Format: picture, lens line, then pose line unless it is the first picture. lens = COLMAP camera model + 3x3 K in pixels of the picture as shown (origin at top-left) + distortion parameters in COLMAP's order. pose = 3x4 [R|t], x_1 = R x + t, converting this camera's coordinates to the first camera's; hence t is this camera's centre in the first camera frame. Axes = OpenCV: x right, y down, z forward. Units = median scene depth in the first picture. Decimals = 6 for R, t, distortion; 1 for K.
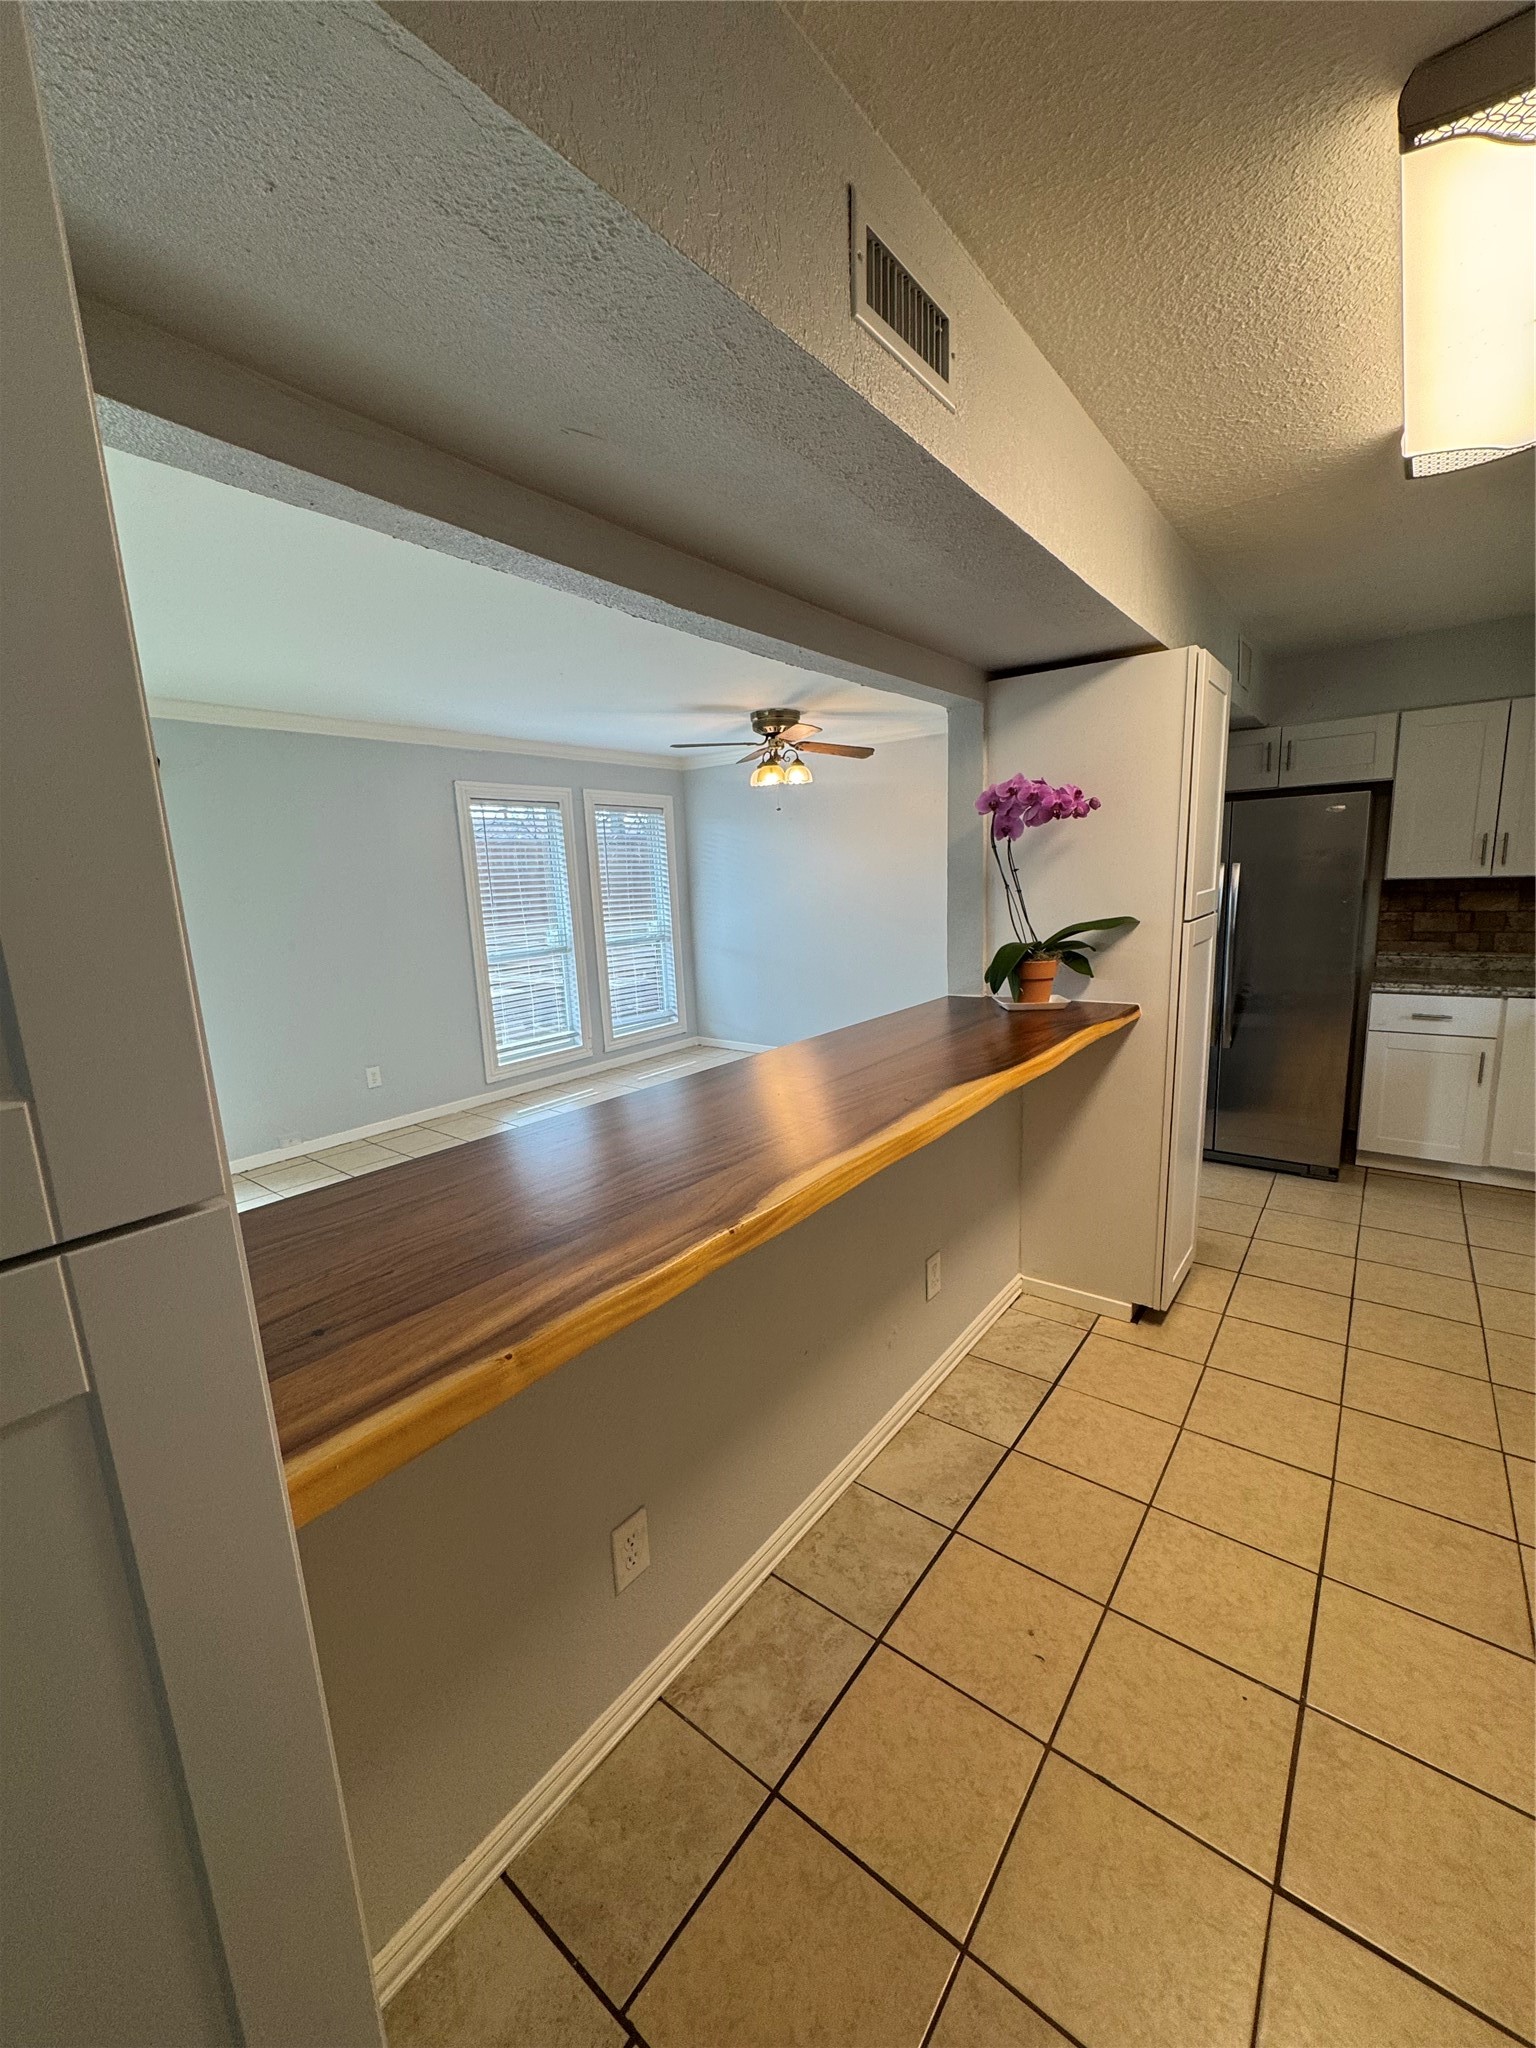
lens RADIAL K [[816.7, 0, 768.1], [0, 816.7, 1020.6], [0, 0, 1]] dist [-0.003236, 0.000547]
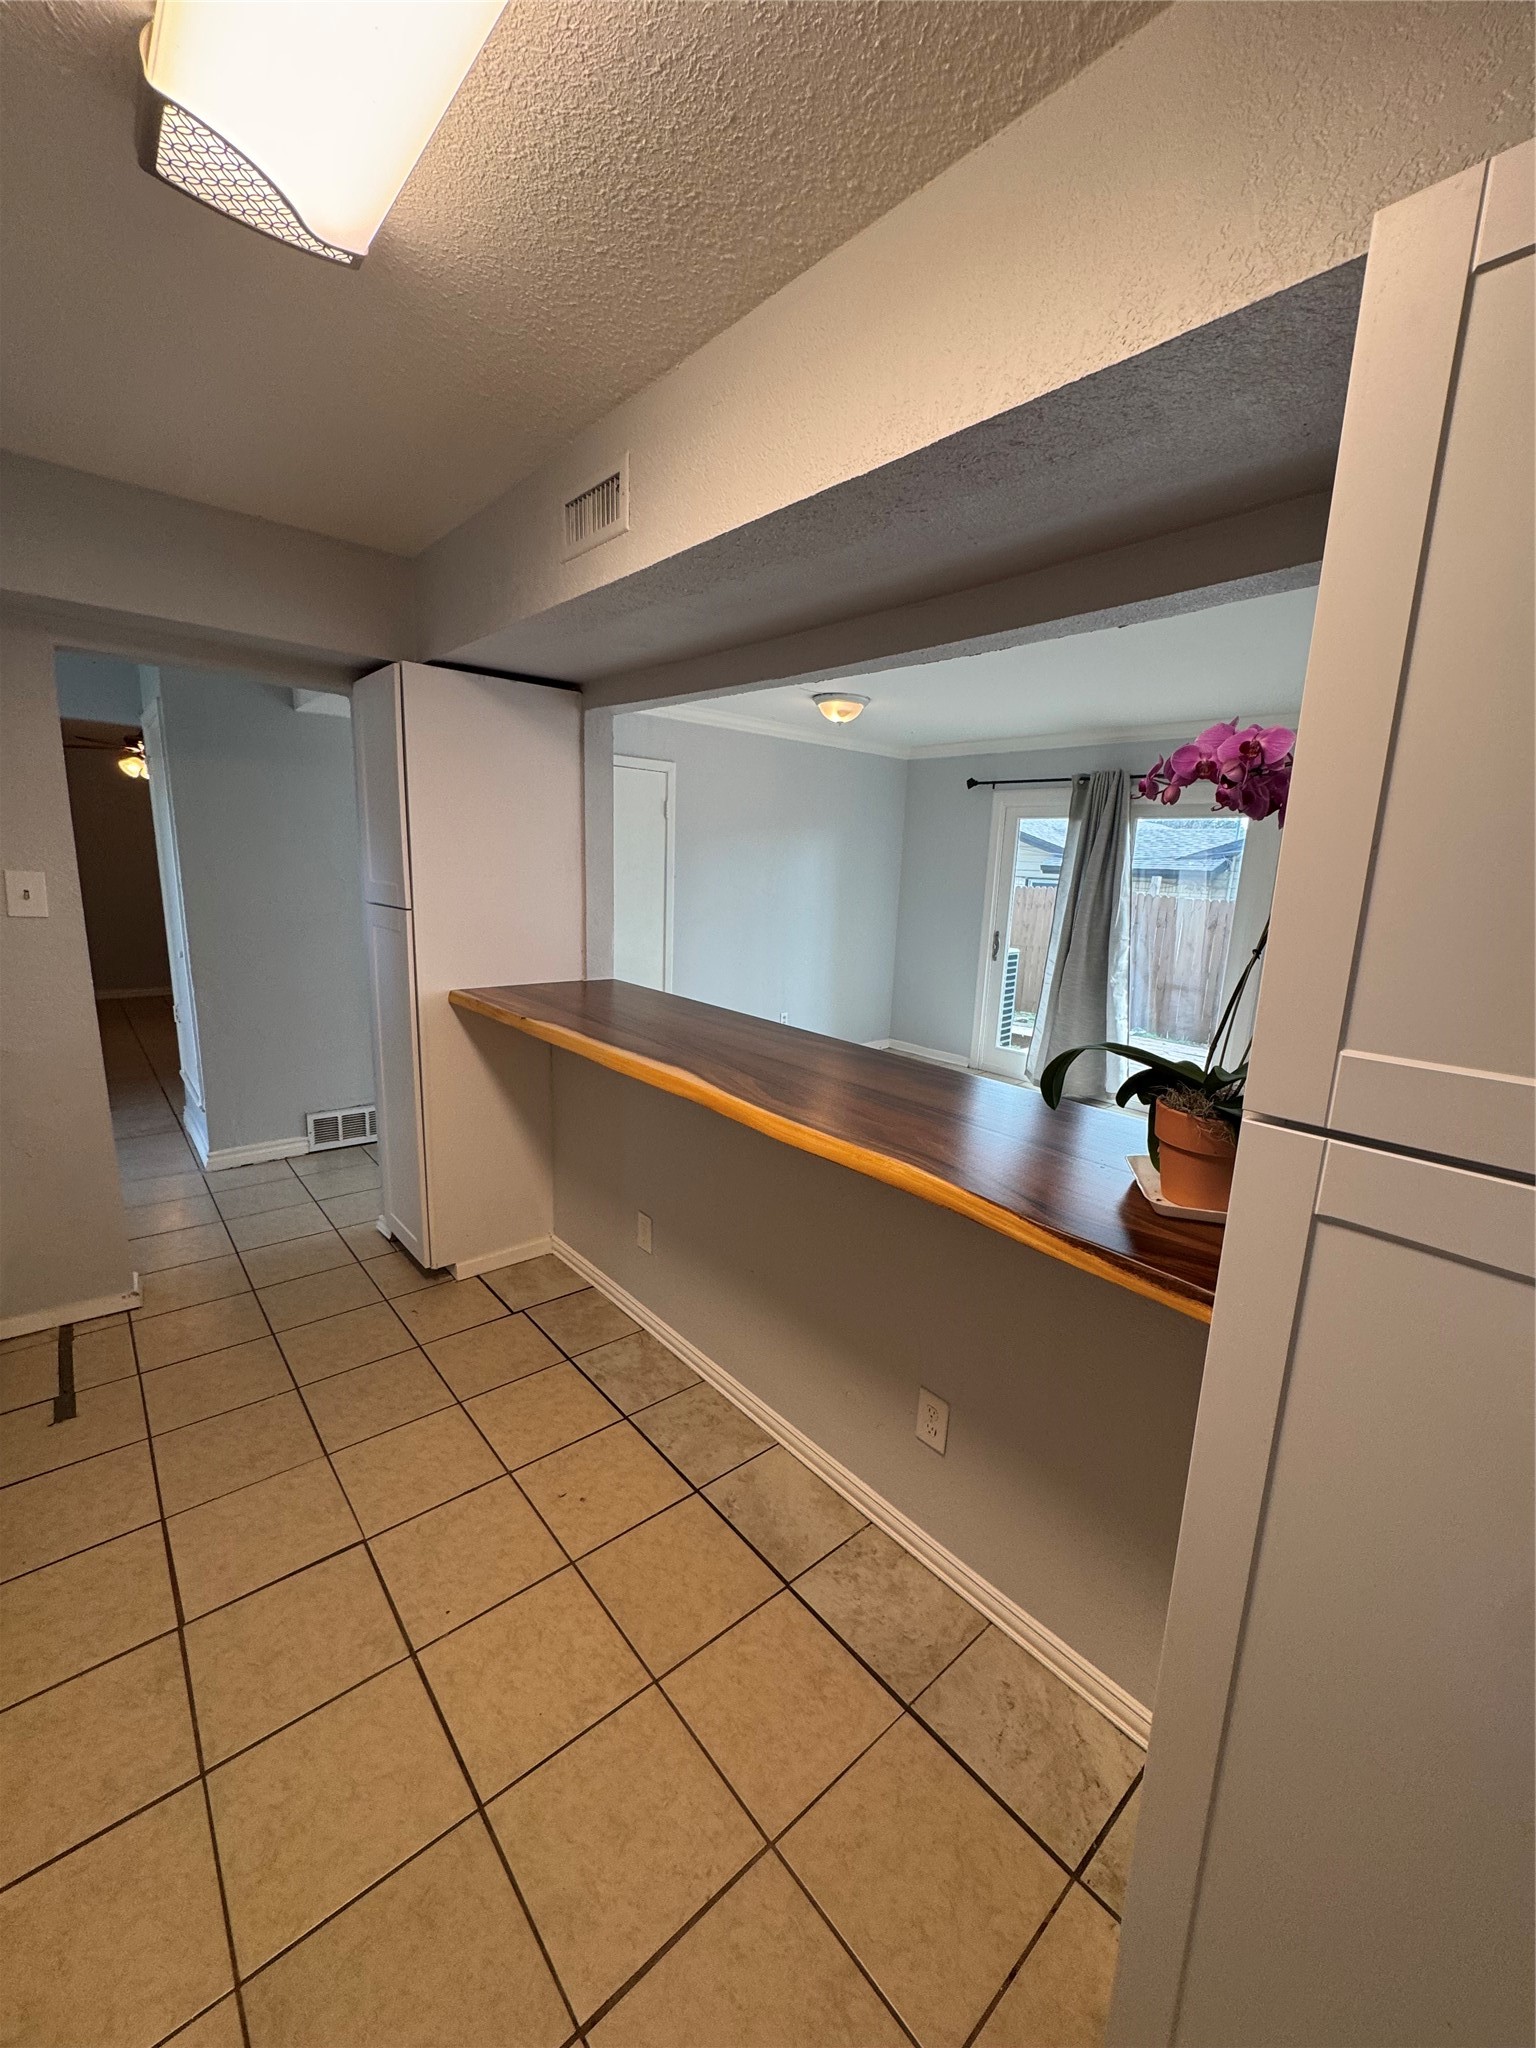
lens RADIAL K [[816.7, 0, 775.0], [0, 816.7, 1021.6], [0, 0, 1]] dist [-0.003236, 0.000547]
pose [[-0.194393, 0.219175, -0.956124, 0.808642], [-0.206845, 0.943642, 0.258368, -0.189710], [0.958867, 0.247995, -0.138102, 0.802411]]
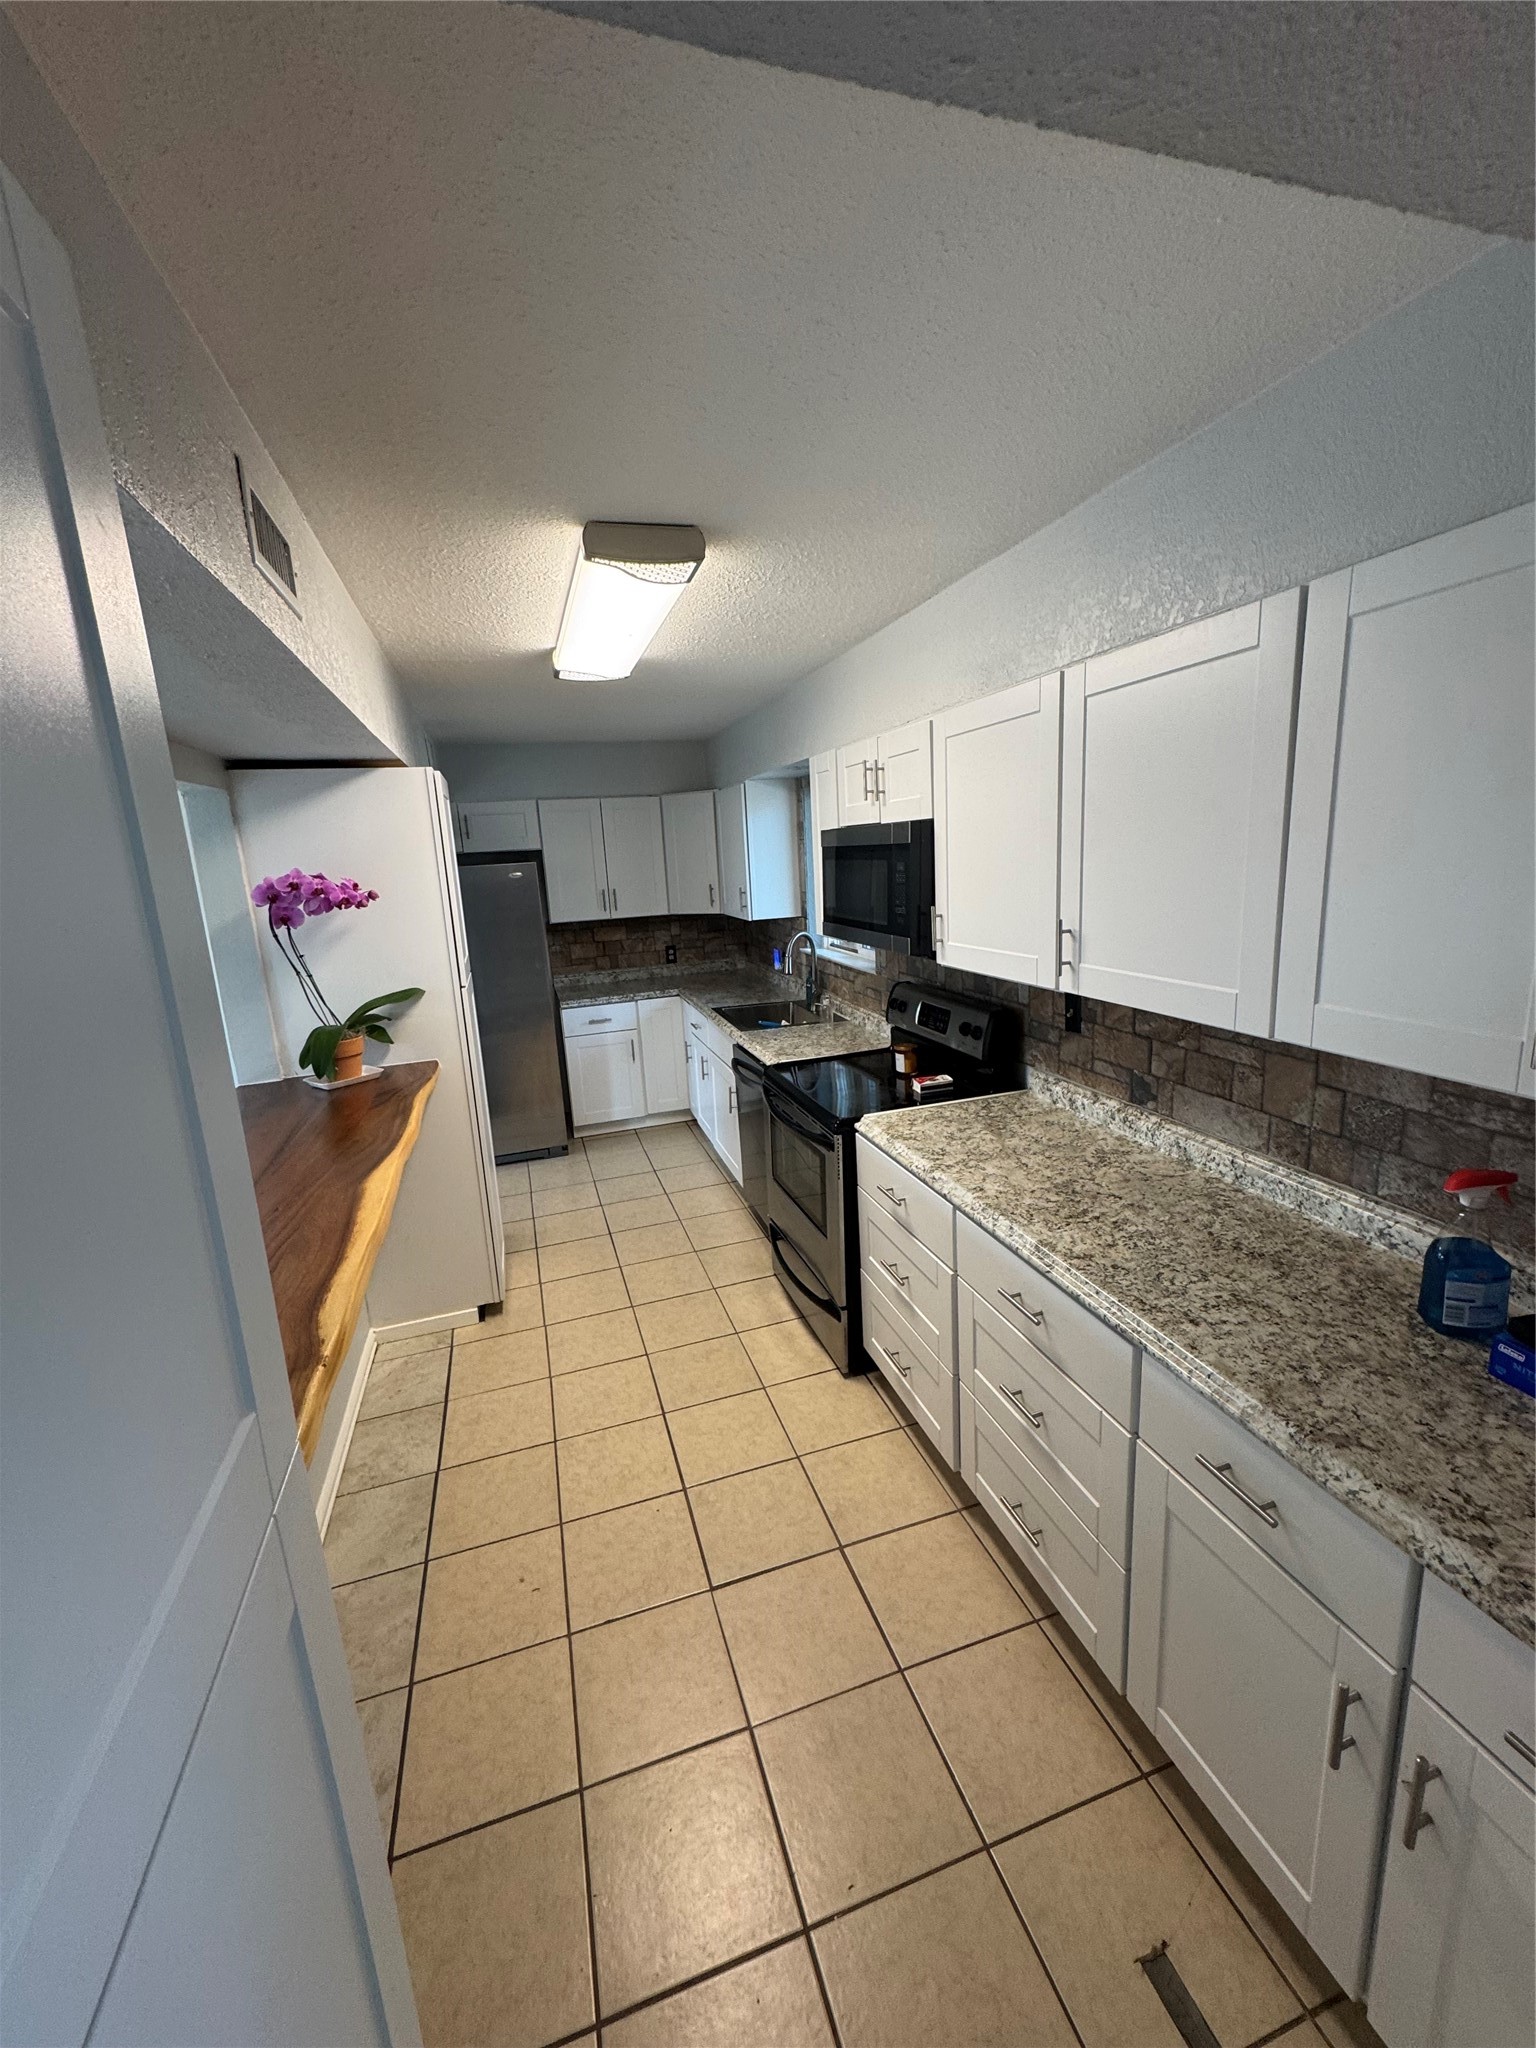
lens RADIAL K [[816.7, 0, 774.9], [0, 816.7, 1021.3], [0, 0, 1]] dist [-0.003236, 0.000547]
pose [[0.564773, -0.161049, 0.809379, -0.211249], [0.176371, 0.981668, 0.072261, -0.072211], [-0.806179, 0.101940, 0.582824, -0.083484]]
